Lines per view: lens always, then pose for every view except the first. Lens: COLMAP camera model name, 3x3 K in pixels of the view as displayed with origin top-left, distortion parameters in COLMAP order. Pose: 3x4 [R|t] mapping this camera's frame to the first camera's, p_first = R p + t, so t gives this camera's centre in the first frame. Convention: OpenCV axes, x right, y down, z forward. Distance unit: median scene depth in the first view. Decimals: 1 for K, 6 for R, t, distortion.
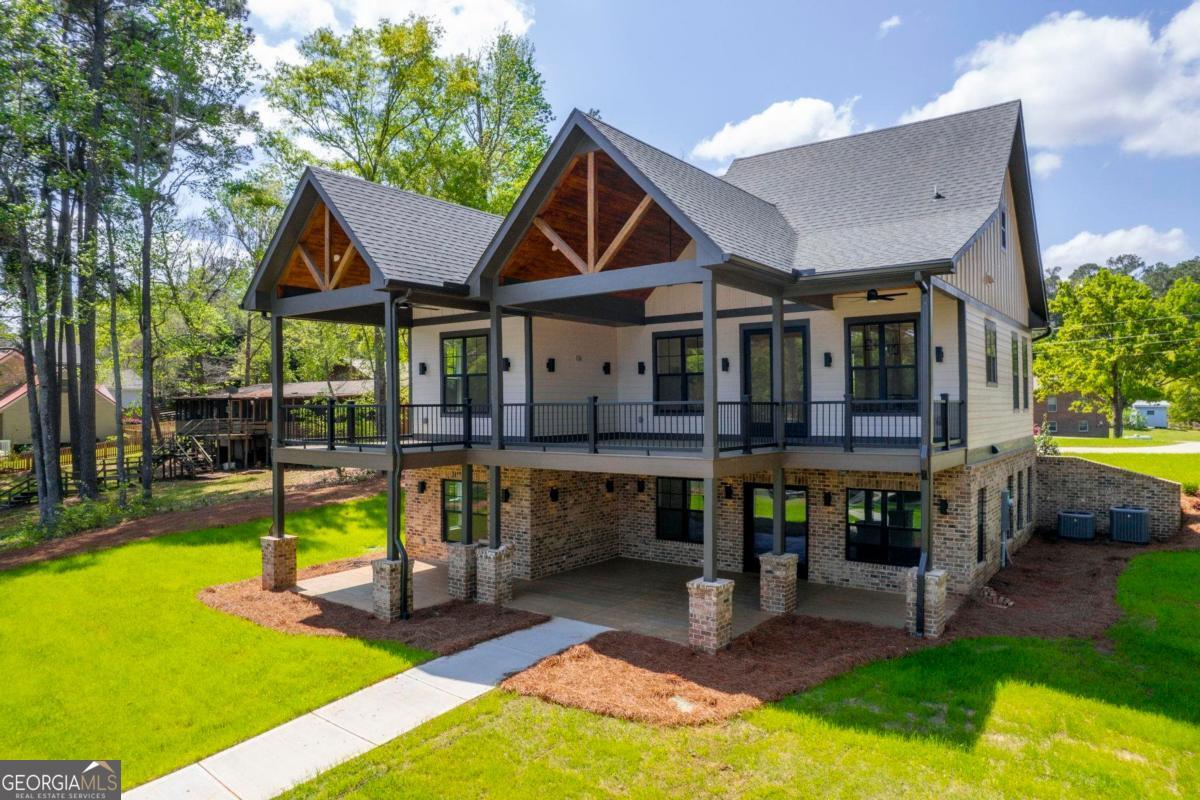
lens RADIAL K [[772.3, 0, 595.6], [0, 772.3, 401.9], [0, 0, 1]] dist [-0.082954, 0.073874]
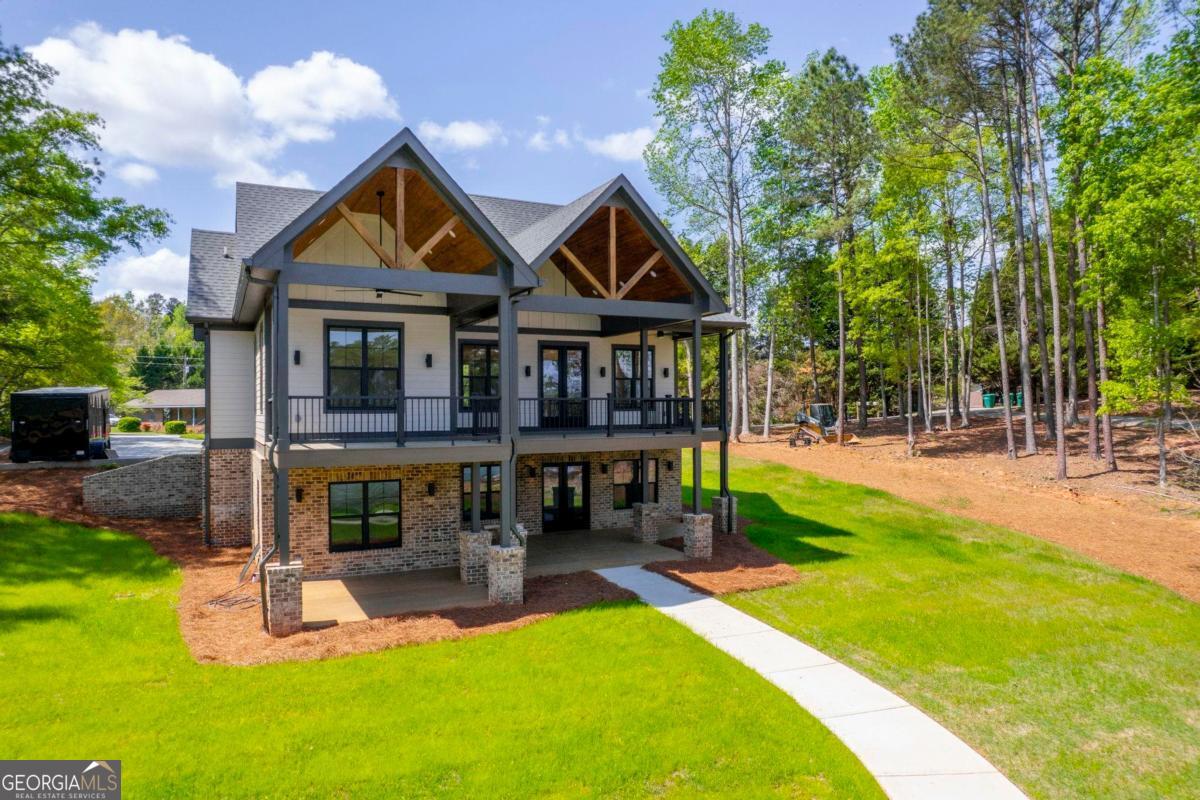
lens RADIAL K [[772.3, 0, 598.3], [0, 772.3, 399.9], [0, 0, 1]] dist [-0.082954, 0.073874]
pose [[0.428526, 0.018150, 0.903347, -0.971282], [-0.010316, 0.999831, -0.015195, 0.019309], [-0.903470, -0.002807, 0.428641, 0.374658]]
